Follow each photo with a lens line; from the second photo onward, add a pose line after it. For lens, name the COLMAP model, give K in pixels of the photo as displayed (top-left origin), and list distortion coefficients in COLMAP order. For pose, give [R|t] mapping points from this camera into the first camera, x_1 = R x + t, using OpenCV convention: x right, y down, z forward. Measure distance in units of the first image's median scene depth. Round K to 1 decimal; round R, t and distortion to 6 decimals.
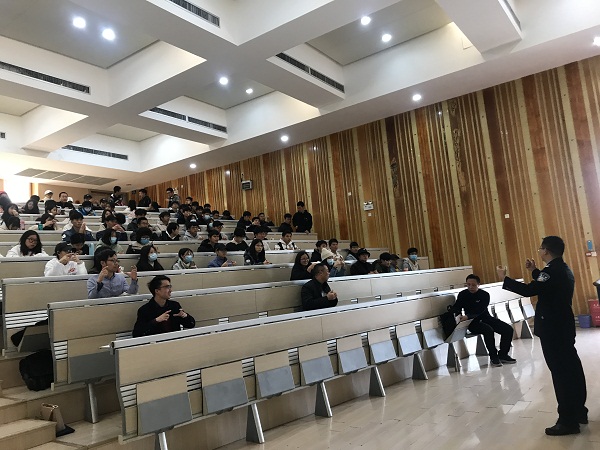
lens RADIAL K [[497.5, 0, 300.0], [0, 497.5, 225.0], [0, 0, 1]] dist [-0.005870, -0.005705]
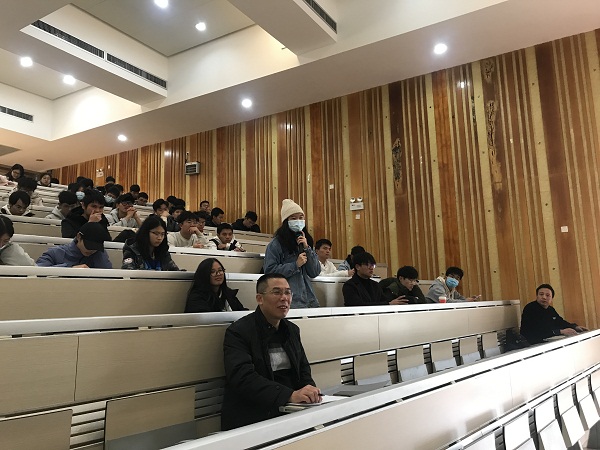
lens RADIAL K [[497.5, 0, 300.0], [0, 497.5, 225.0], [0, 0, 1]] dist [-0.005870, -0.005705]
pose [[0.995285, 0.077078, 0.058878, 0.018472], [-0.074539, 0.996240, -0.044167, 0.029514], [-0.062061, 0.039570, 0.997288, 0.314916]]
